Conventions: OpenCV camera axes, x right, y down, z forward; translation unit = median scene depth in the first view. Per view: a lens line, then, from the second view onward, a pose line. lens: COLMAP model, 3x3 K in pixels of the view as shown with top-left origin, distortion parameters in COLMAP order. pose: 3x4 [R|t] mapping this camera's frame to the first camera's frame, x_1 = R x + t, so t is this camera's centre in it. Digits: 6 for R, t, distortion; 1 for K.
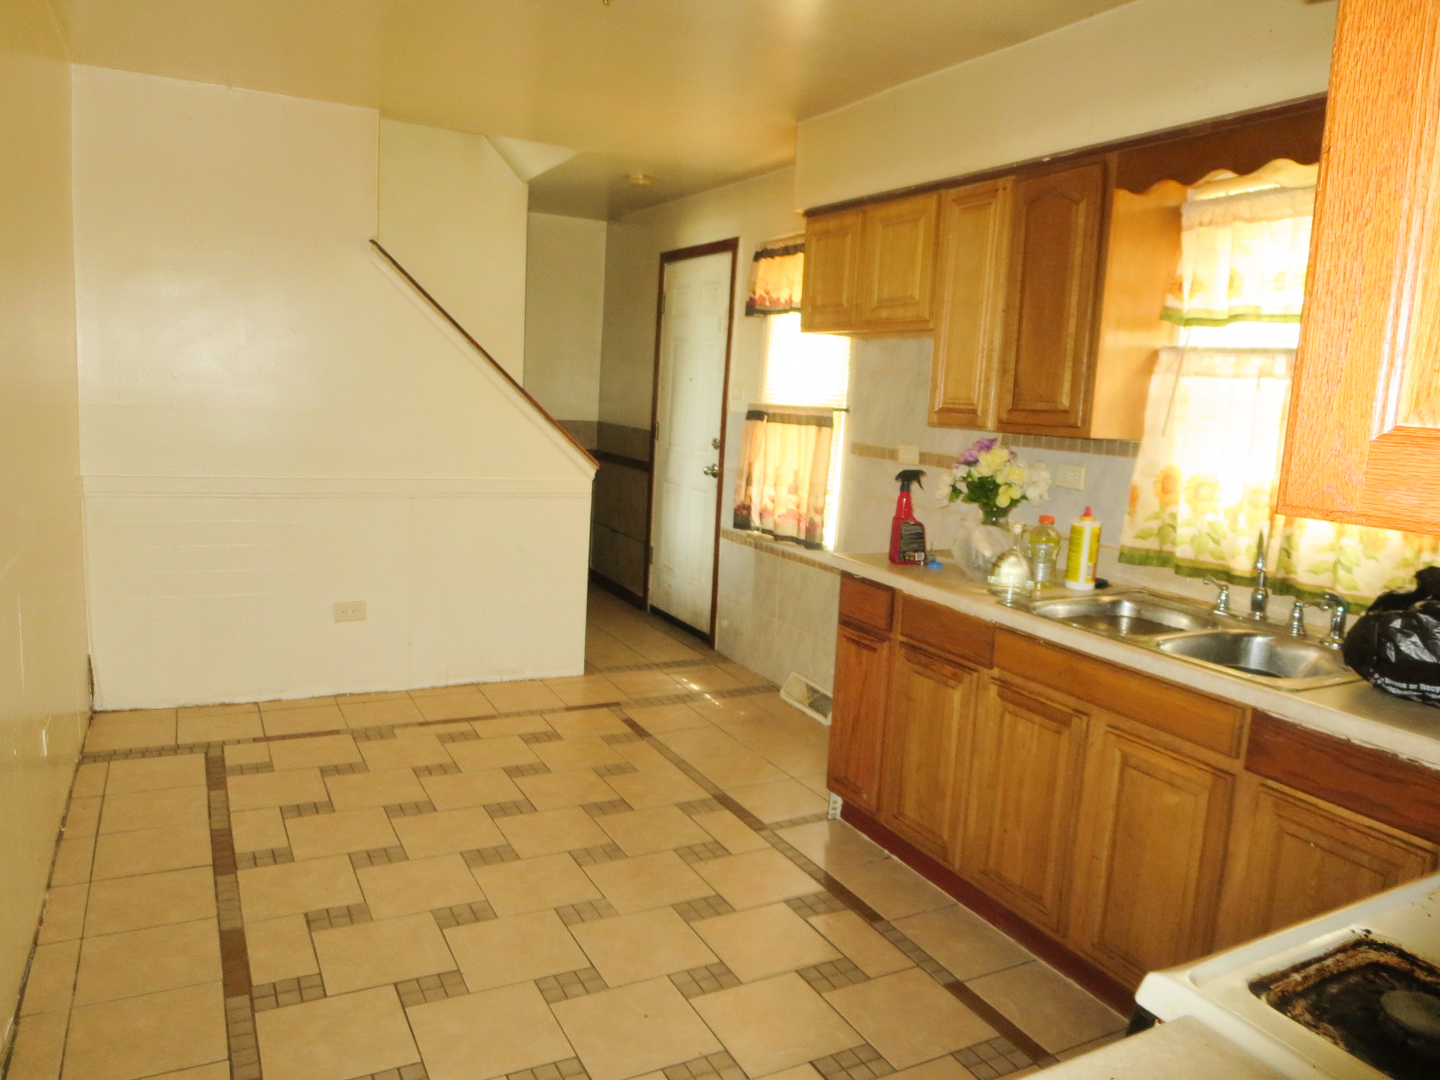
lens RADIAL K [[999.0, 0, 720.0], [0, 999.0, 540.0], [0, 0, 1]] dist [-0.009837, -0.003700]
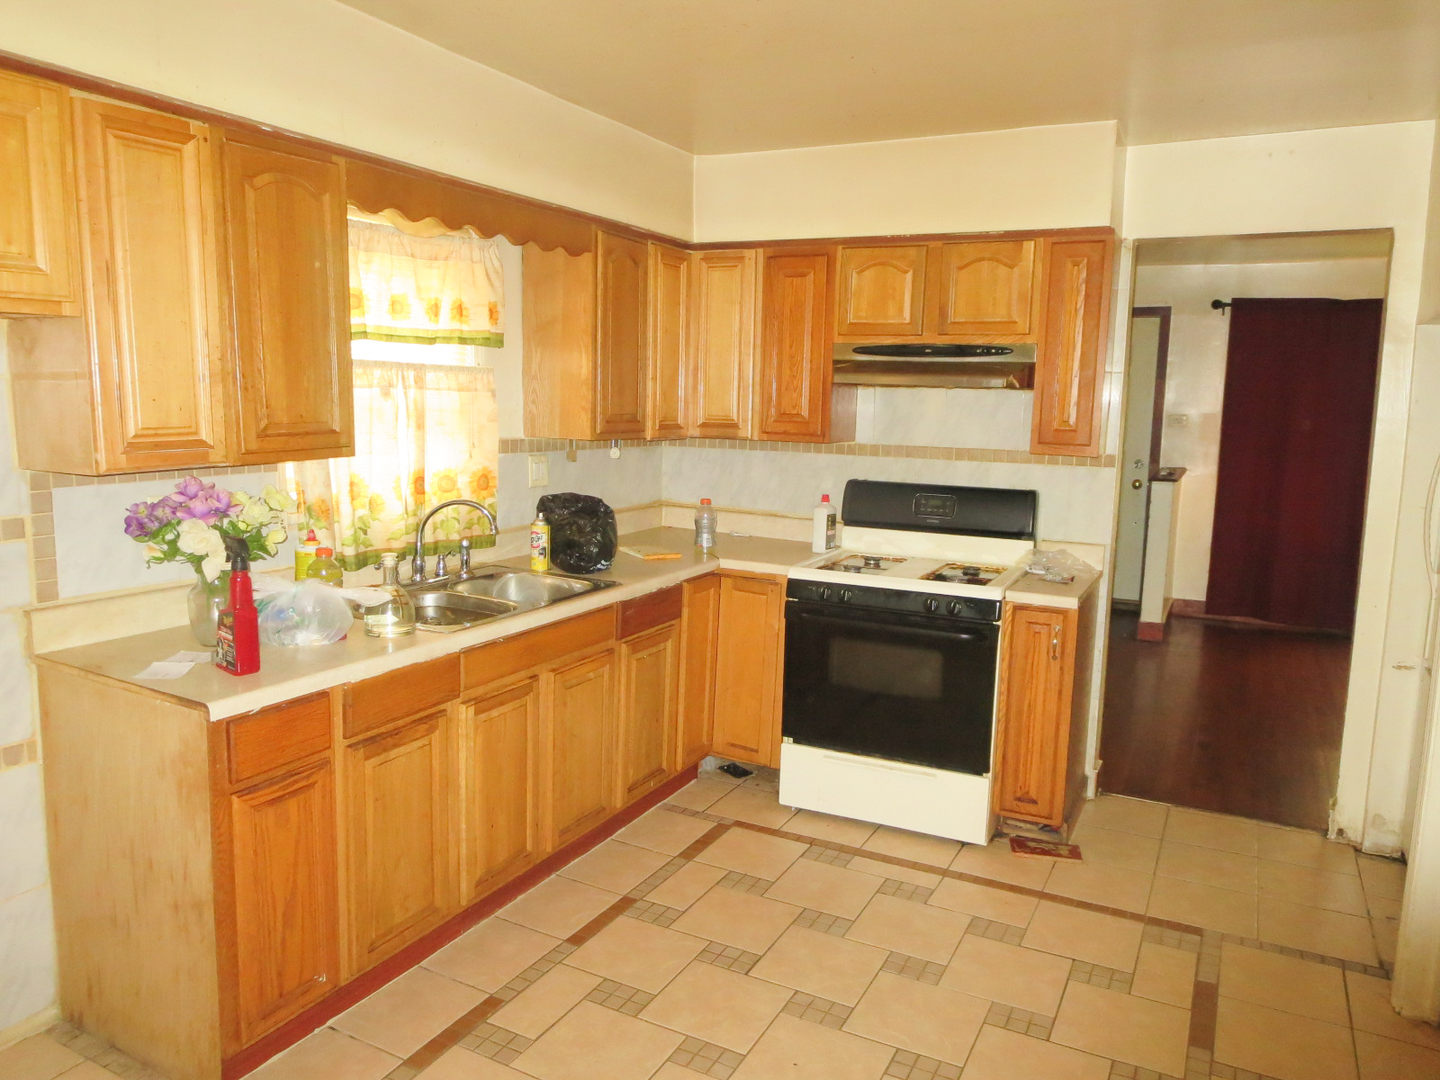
lens RADIAL K [[1012.2, 0, 720.0], [0, 1012.2, 540.0], [0, 0, 1]] dist [-0.085318, -0.000875]
pose [[-0.574687, -0.181384, 0.798019, -0.646069], [0.069518, 0.960784, 0.268442, -0.270185], [-0.815415, 0.209747, -0.539541, 1.307574]]
